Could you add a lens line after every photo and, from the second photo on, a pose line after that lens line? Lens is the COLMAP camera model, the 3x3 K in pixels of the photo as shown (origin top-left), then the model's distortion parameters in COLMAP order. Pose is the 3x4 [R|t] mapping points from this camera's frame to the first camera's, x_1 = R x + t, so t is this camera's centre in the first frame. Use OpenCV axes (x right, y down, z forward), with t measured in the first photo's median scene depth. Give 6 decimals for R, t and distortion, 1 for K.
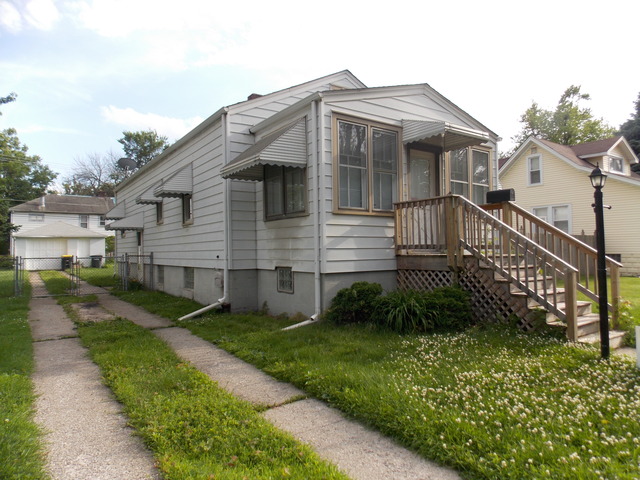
lens RADIAL K [[425.1, 0, 325.7], [0, 425.1, 241.0], [0, 0, 1]] dist [0.006629, -0.002742]
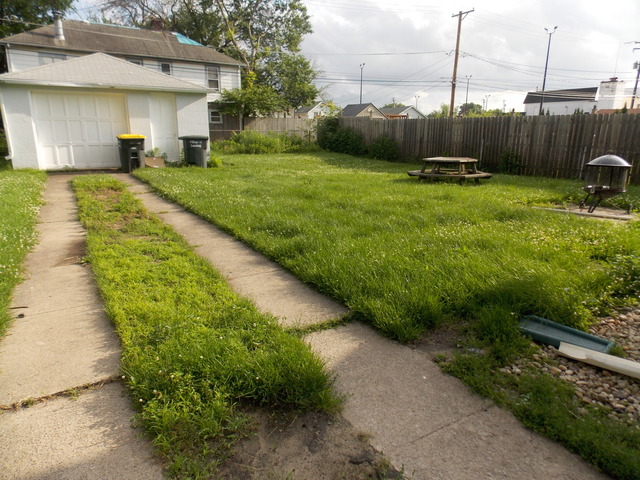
lens RADIAL K [[425.1, 0, 322.0], [0, 425.1, 235.6], [0, 0, 1]] dist [0.006629, -0.002742]
pose [[0.997283, 0.051500, -0.052674, -0.294187], [-0.036500, 0.966531, 0.253939, 0.012349], [0.063989, -0.251326, 0.965785, 0.438222]]
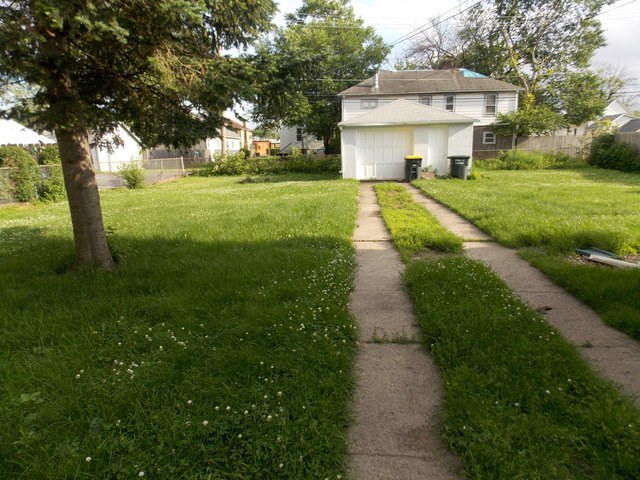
lens RADIAL K [[425.1, 0, 320.5], [0, 425.1, 235.5], [0, 0, 1]] dist [0.006629, -0.002742]
pose [[0.764064, 0.134318, -0.631003, -0.239177], [0.009366, 0.975674, 0.219026, 0.008282], [0.645072, -0.173260, 0.744220, 0.345612]]
